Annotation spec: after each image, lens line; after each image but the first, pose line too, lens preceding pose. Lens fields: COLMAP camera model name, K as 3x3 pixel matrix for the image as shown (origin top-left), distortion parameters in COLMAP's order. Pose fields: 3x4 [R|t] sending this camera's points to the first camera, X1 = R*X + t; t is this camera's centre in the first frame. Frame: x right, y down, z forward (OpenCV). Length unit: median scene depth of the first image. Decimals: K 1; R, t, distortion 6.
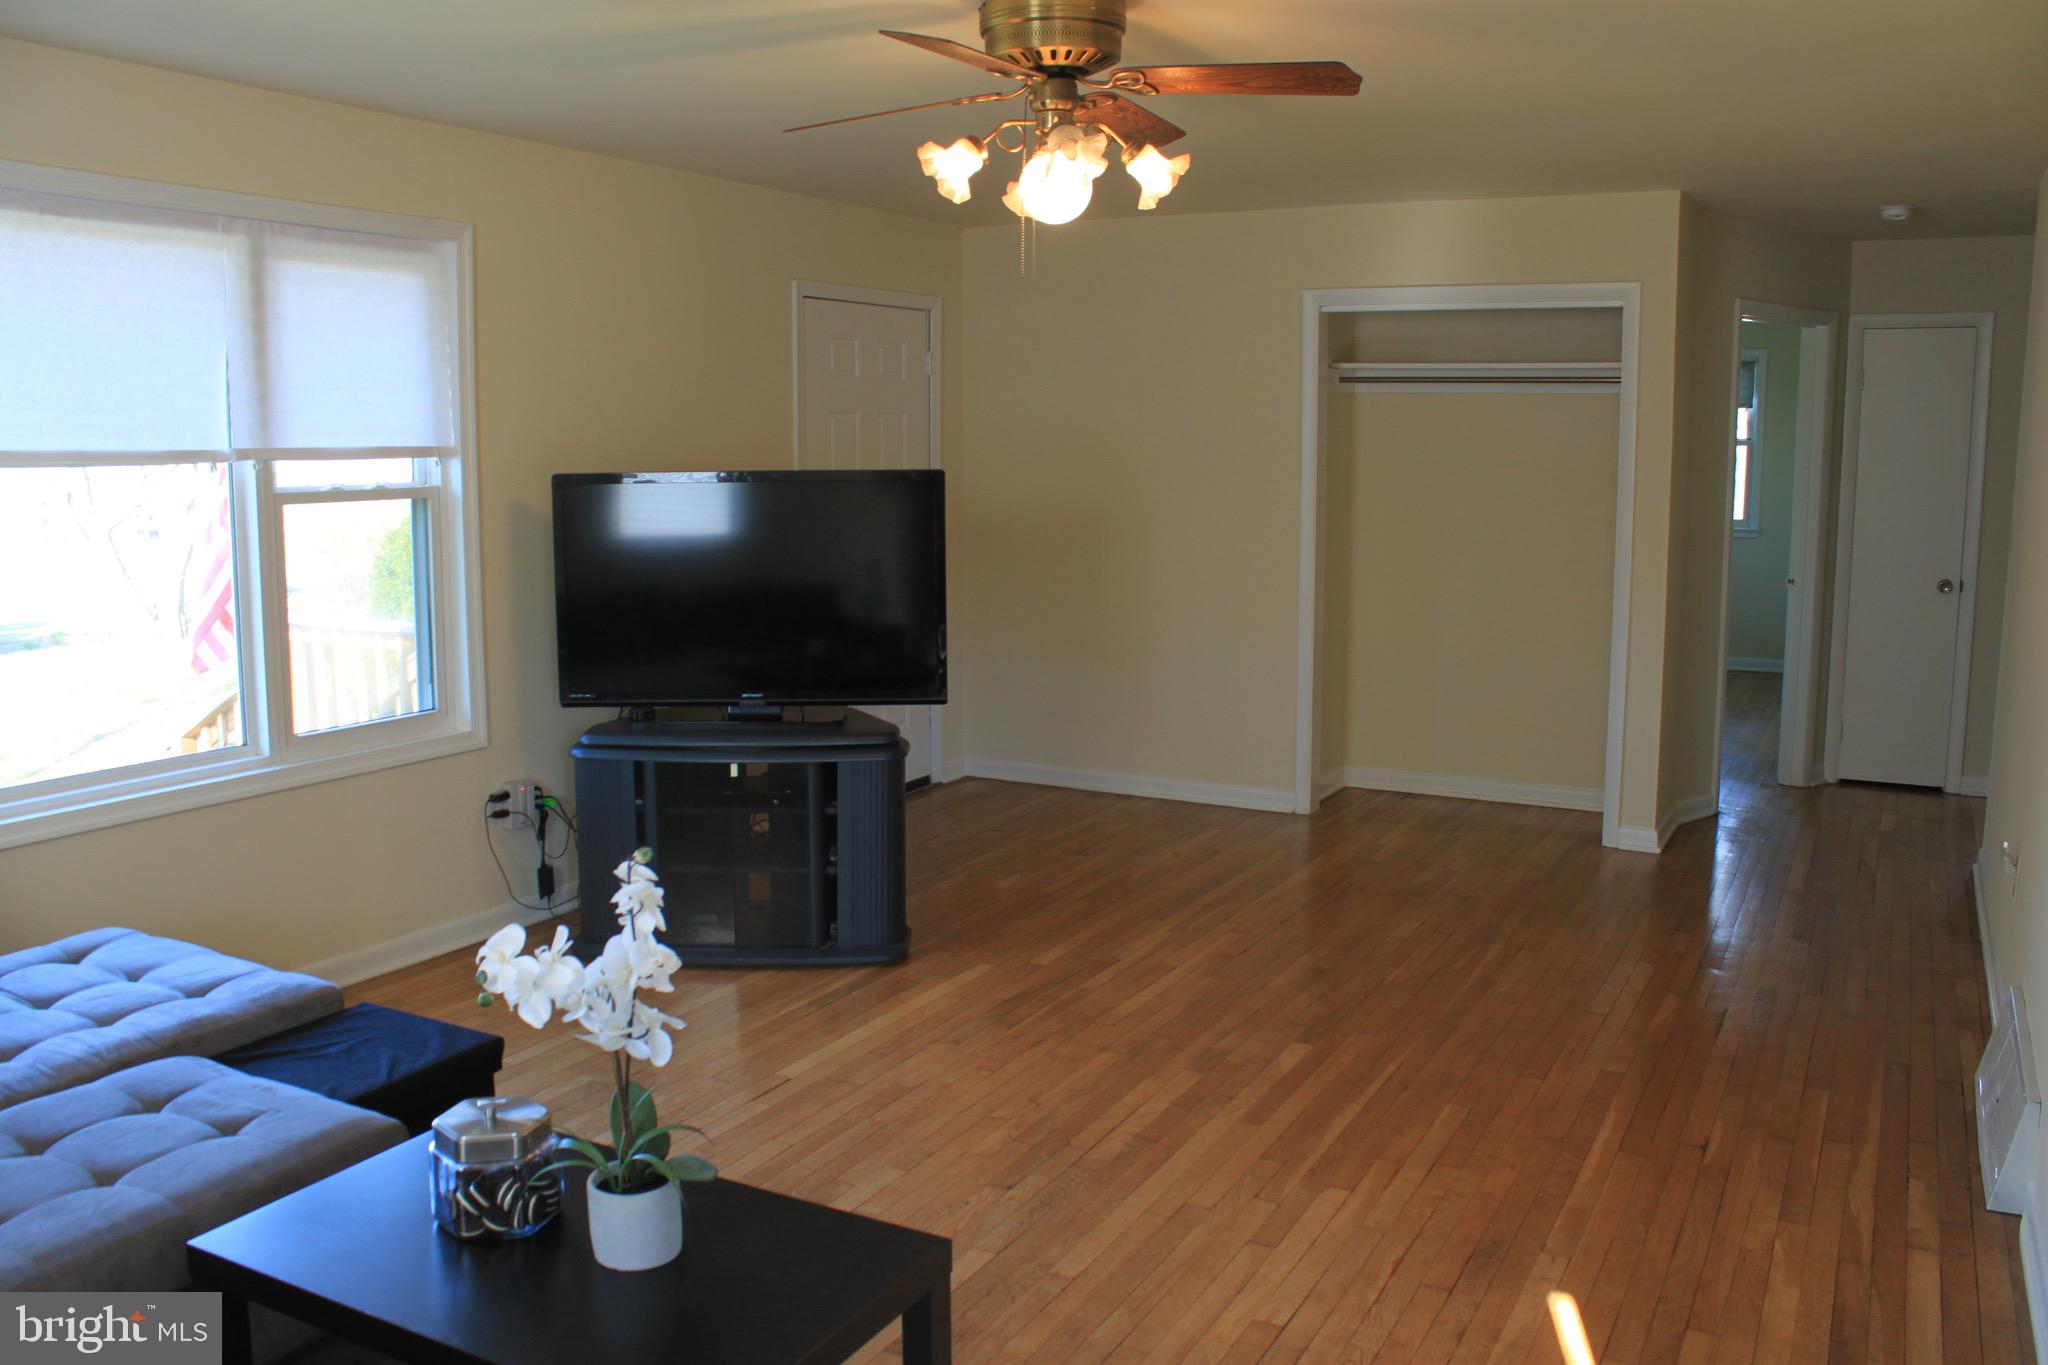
lens RADIAL K [[1716.7, 0, 1028.2], [0, 1716.7, 667.0], [0, 0, 1]] dist [-0.169446, 0.162372]
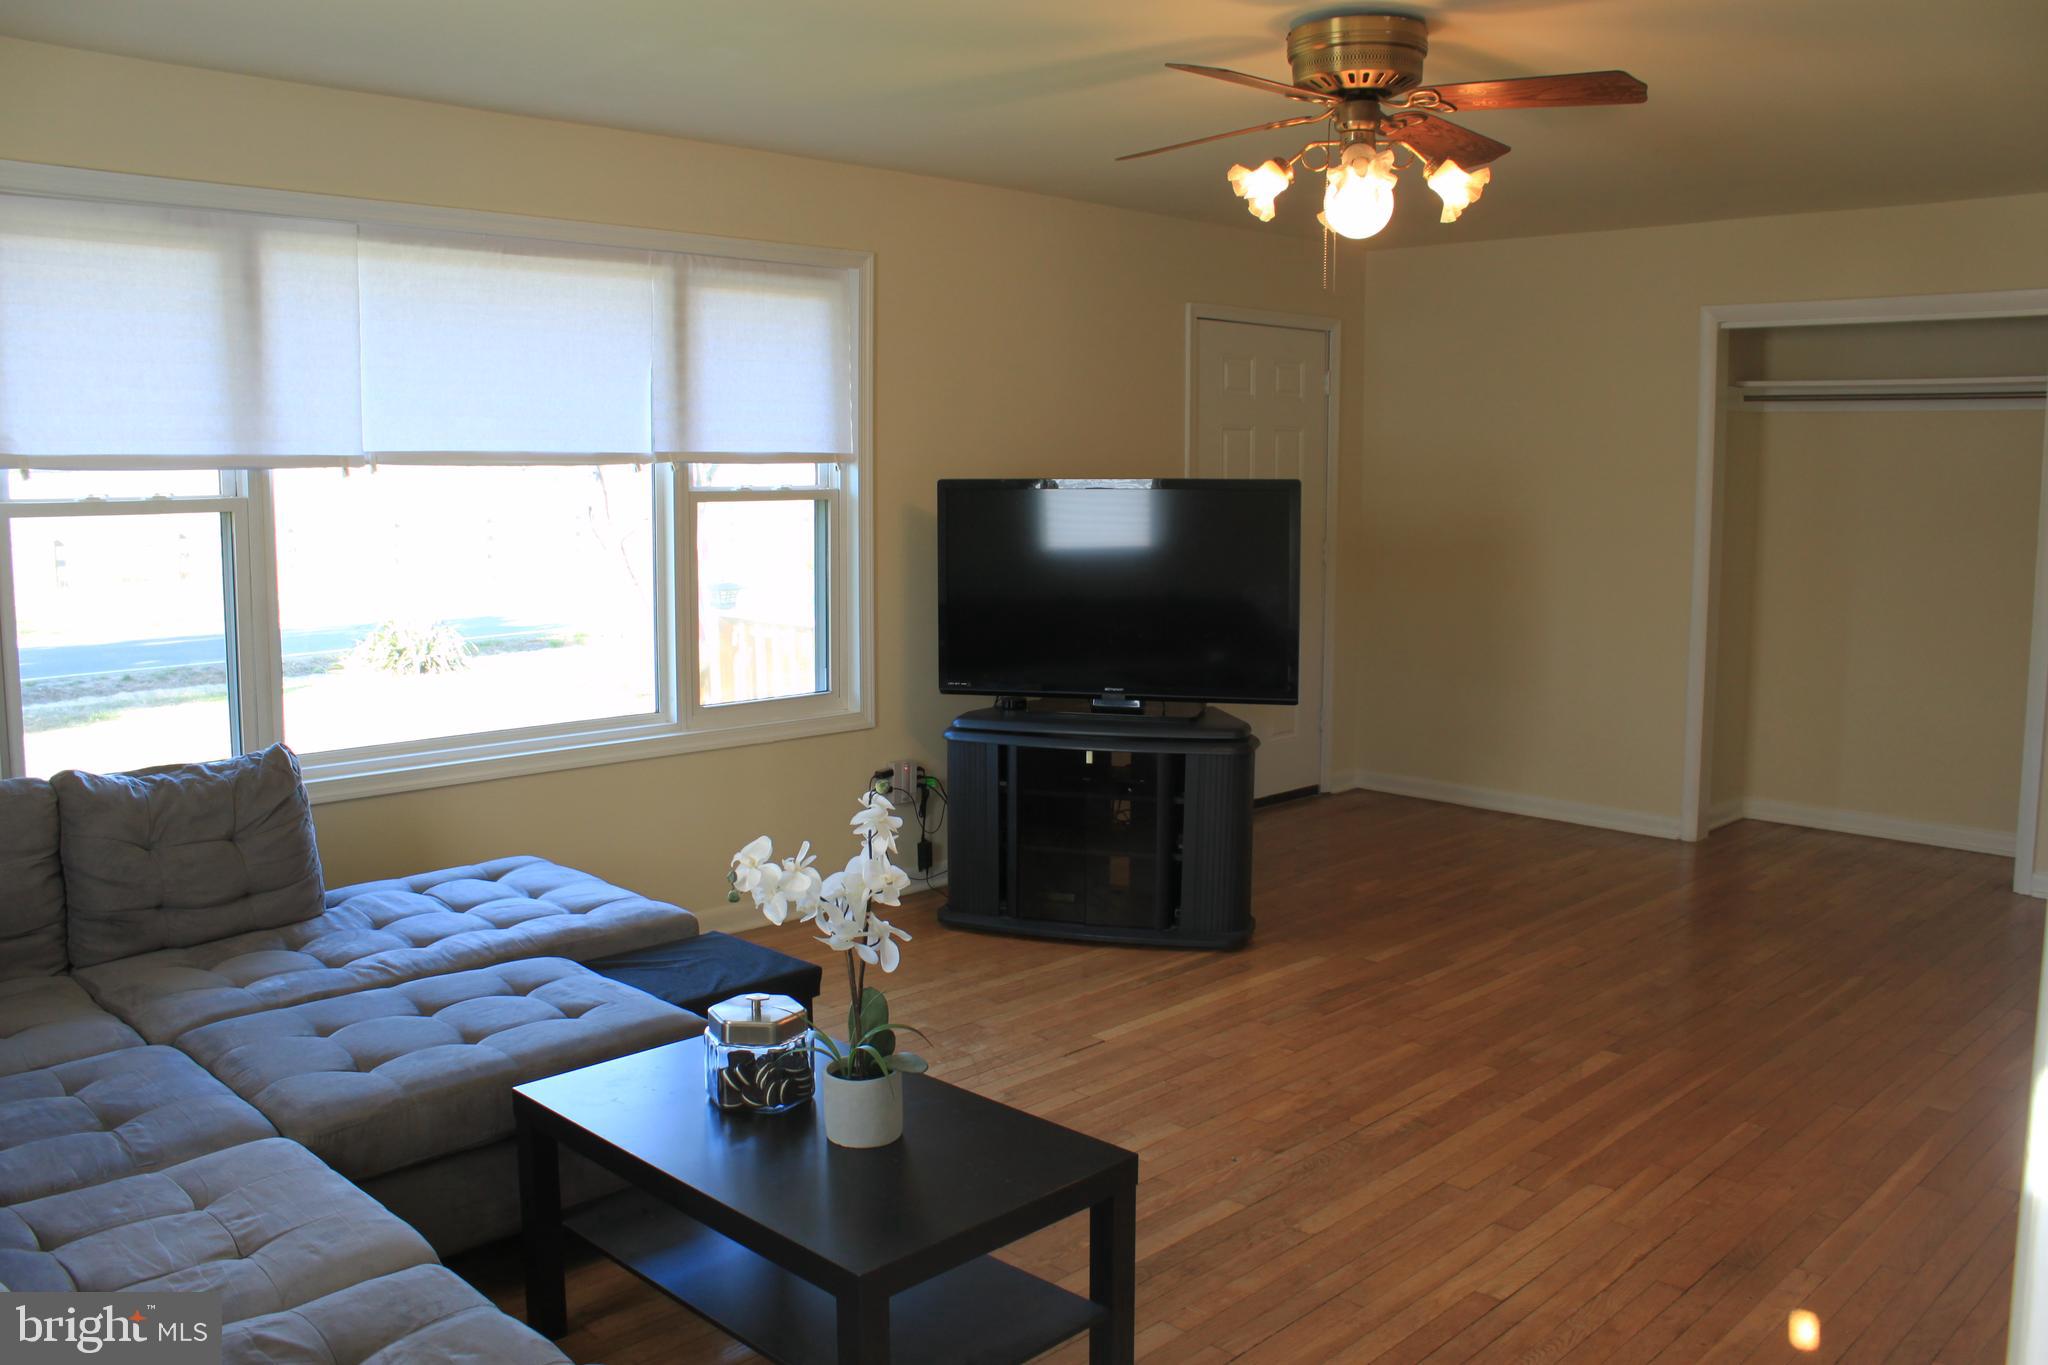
lens RADIAL K [[1716.7, 0, 1028.2], [0, 1716.7, 667.0], [0, 0, 1]] dist [-0.169446, 0.162372]
pose [[0.958920, 0.033967, -0.281634, 0.116924], [-0.039247, 0.999143, -0.013125, 0.025009], [0.280947, 0.023639, 0.959432, -0.053665]]
